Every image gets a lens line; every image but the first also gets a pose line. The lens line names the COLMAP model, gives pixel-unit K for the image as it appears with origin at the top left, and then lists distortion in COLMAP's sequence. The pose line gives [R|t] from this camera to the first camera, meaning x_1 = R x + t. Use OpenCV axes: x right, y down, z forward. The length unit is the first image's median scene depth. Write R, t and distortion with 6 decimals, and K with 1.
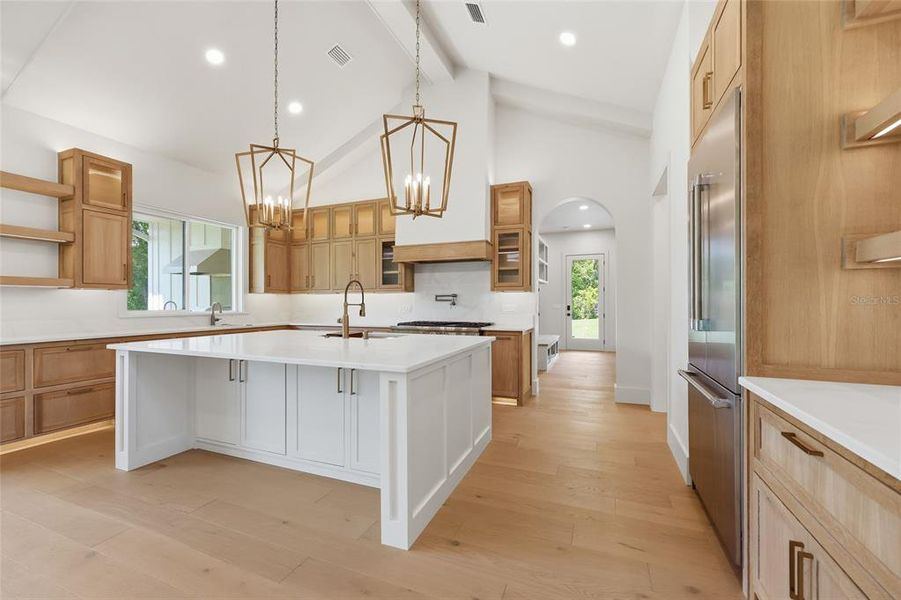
lens RADIAL K [[374.4, 0, 456.3], [0, 374.4, 302.1], [0, 0, 1]] dist [0.000606, 0.000208]
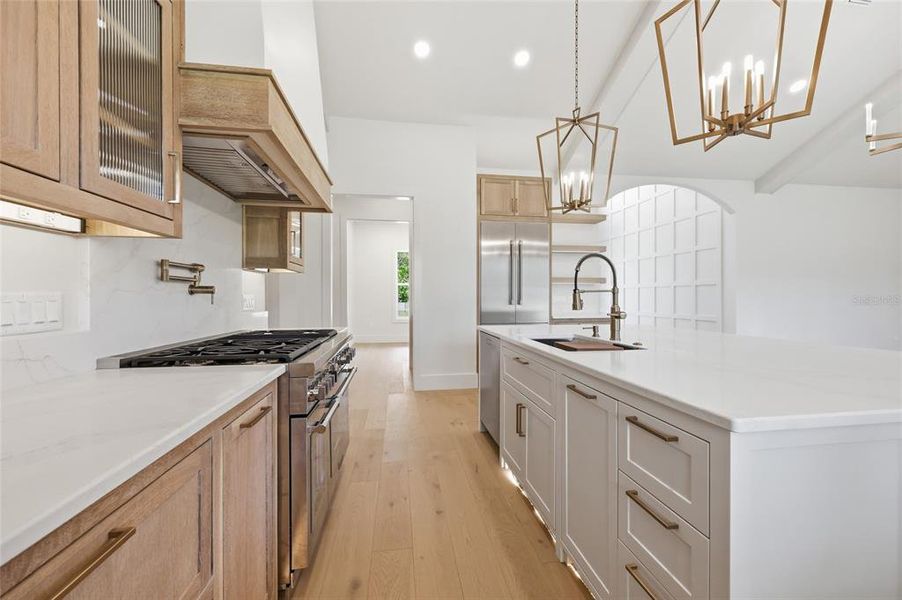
lens RADIAL K [[374.8, 0, 442.9], [0, 374.8, 301.8], [0, 0, 1]] dist [0.000606, 0.000208]
pose [[-0.501304, 0.000682, 0.865271, -0.413008], [-0.004315, 0.999985, -0.003288, 0.013697], [-0.865260, -0.005382, -0.501294, 0.961395]]
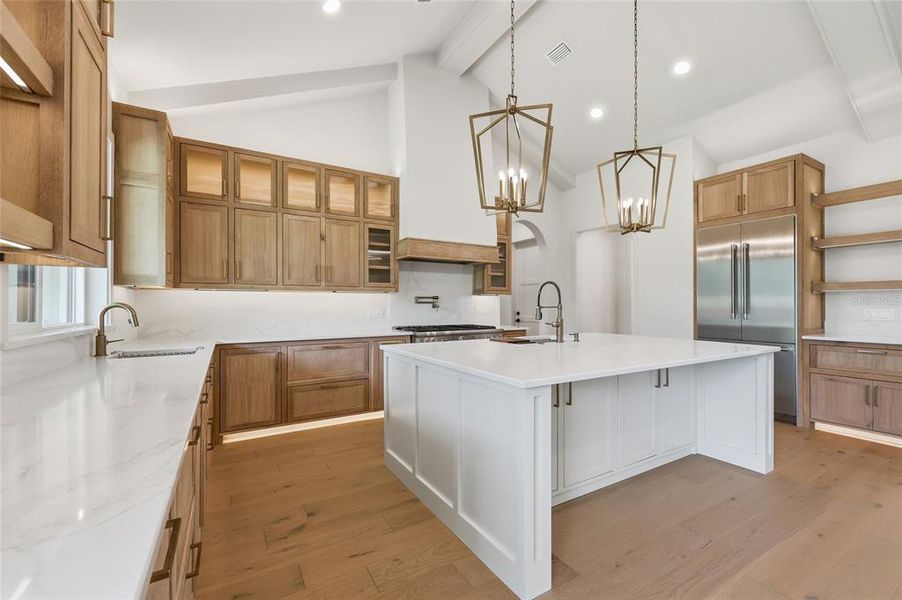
lens RADIAL K [[374.8, 0, 459.1], [0, 374.8, 305.3], [0, 0, 1]] dist [0.000606, 0.000208]
pose [[0.602215, 0.001334, 0.798333, -0.716195], [-0.003940, 0.999991, 0.001301, 0.000404], [-0.798324, -0.003929, 0.602215, 0.376043]]
